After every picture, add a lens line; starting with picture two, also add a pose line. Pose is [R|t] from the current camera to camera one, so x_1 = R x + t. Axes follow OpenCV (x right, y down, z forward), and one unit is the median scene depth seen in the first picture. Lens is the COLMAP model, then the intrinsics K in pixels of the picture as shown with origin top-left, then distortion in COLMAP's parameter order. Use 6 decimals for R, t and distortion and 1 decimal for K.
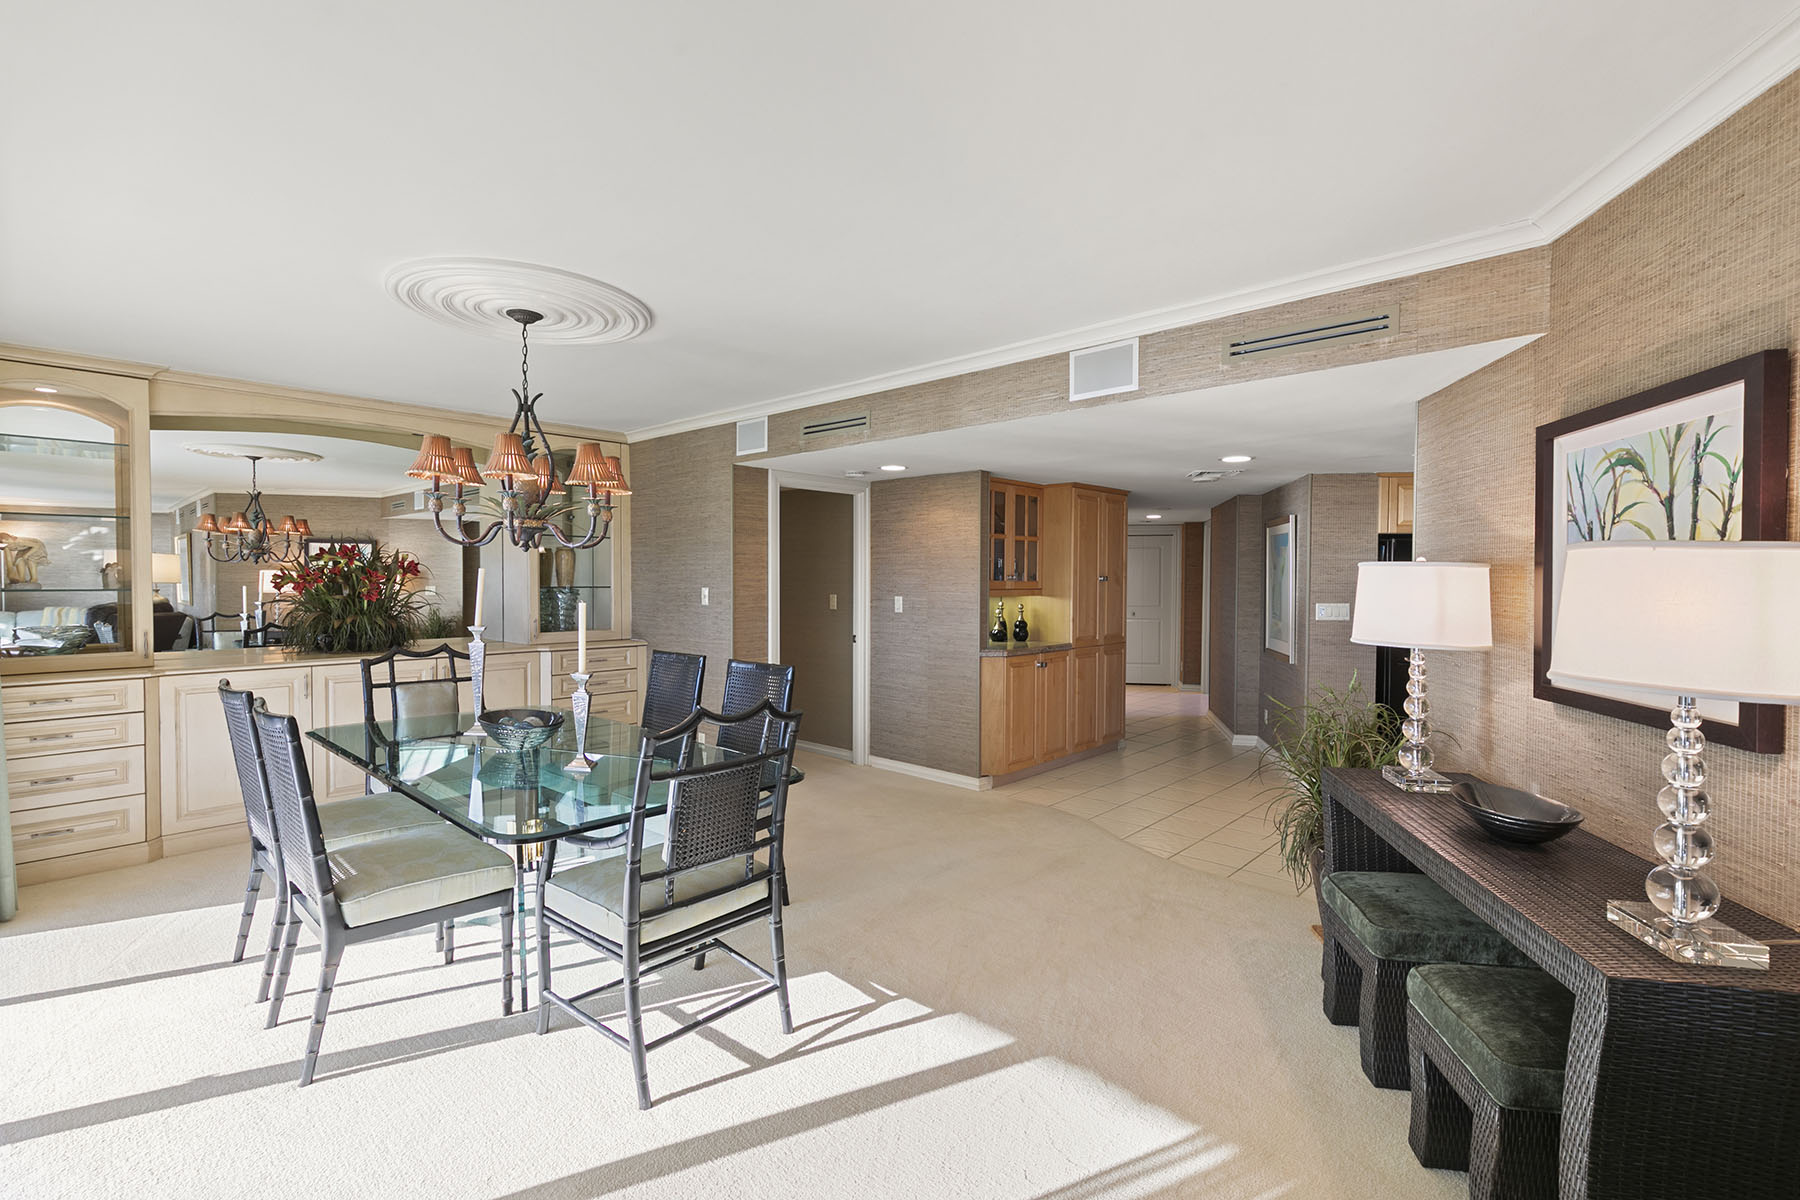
lens RADIAL K [[801.1, 0, 902.2], [0, 801.1, 598.6], [0, 0, 1]] dist [0.006601, -0.001570]
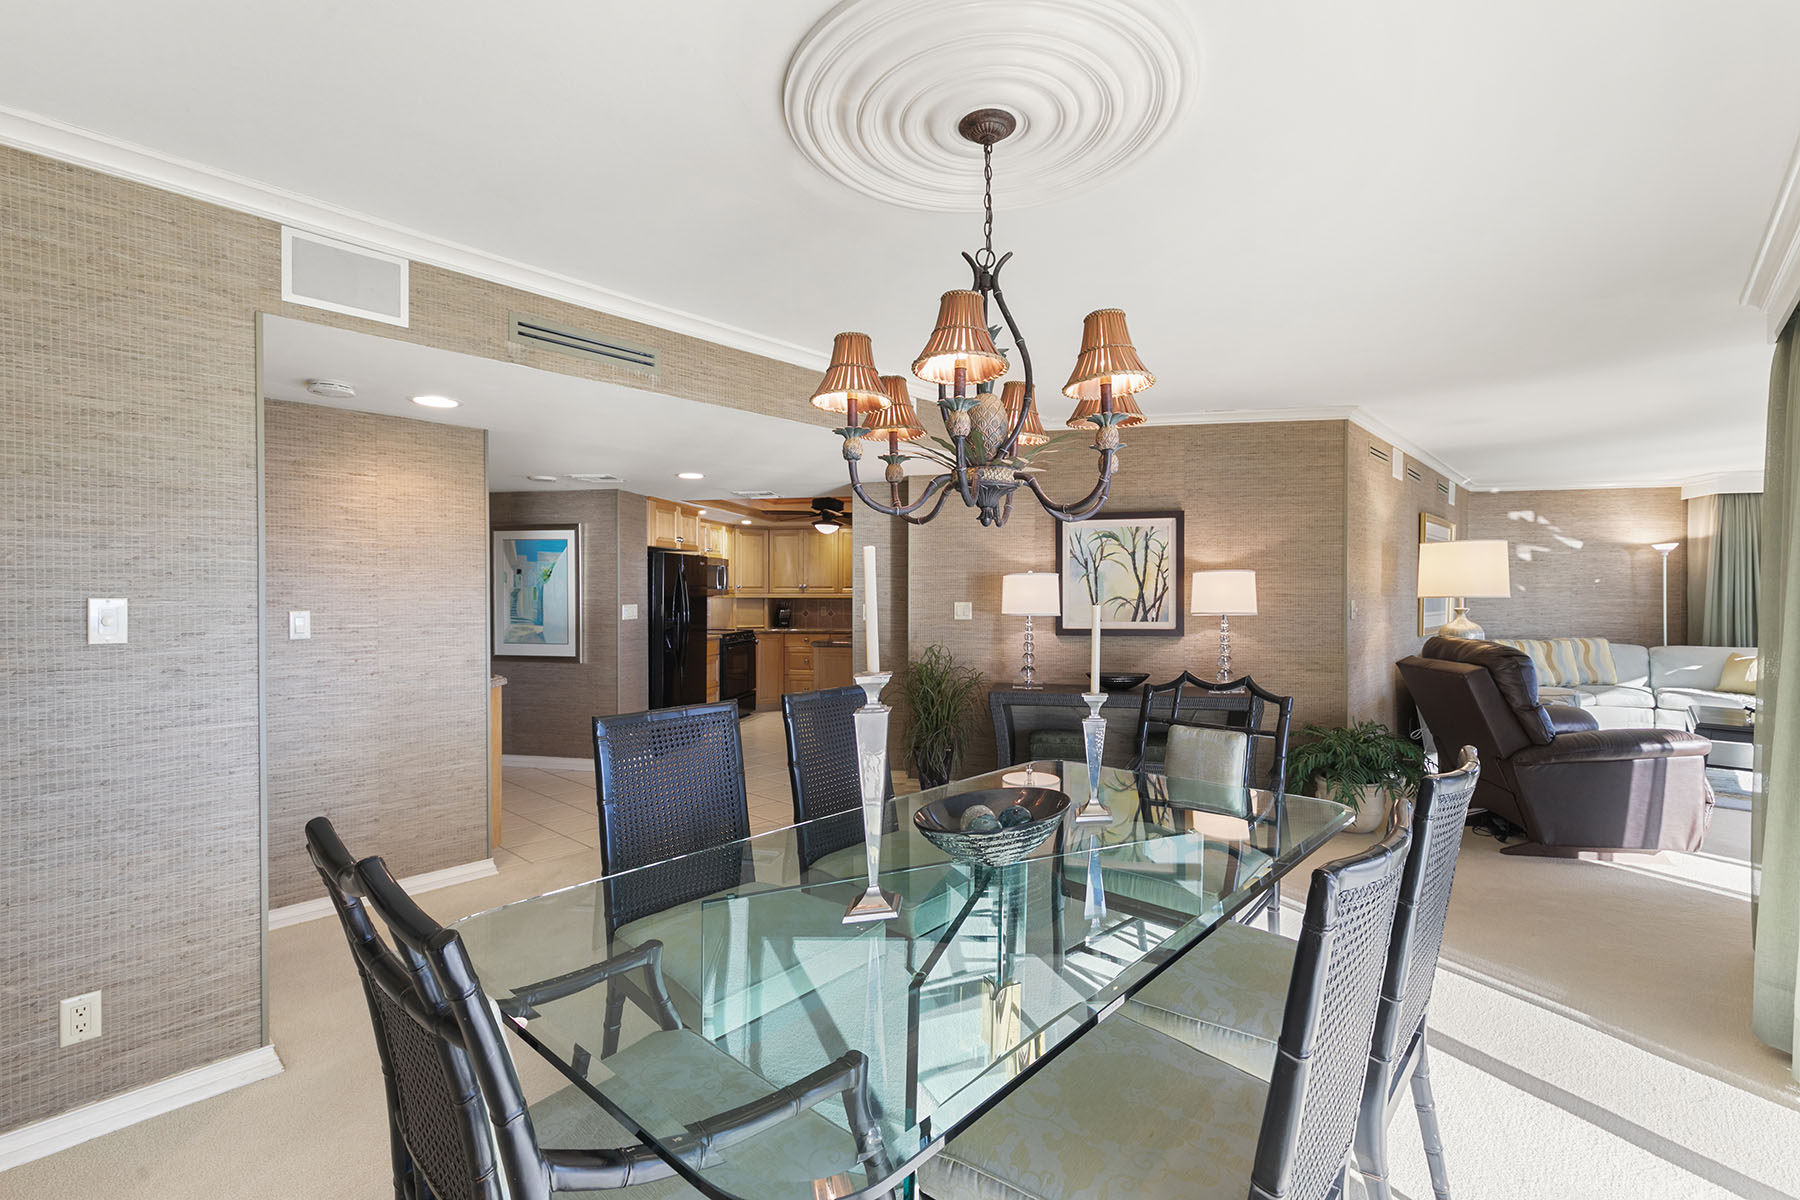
lens RADIAL K [[801.1, 0, 902.2], [0, 801.1, 598.6], [0, 0, 1]] dist [0.006601, -0.001570]
pose [[-0.002939, -0.012132, 0.999922, -0.774959], [0.026946, 0.999562, 0.012206, -0.009283], [-0.999633, 0.026980, -0.002611, 0.777644]]
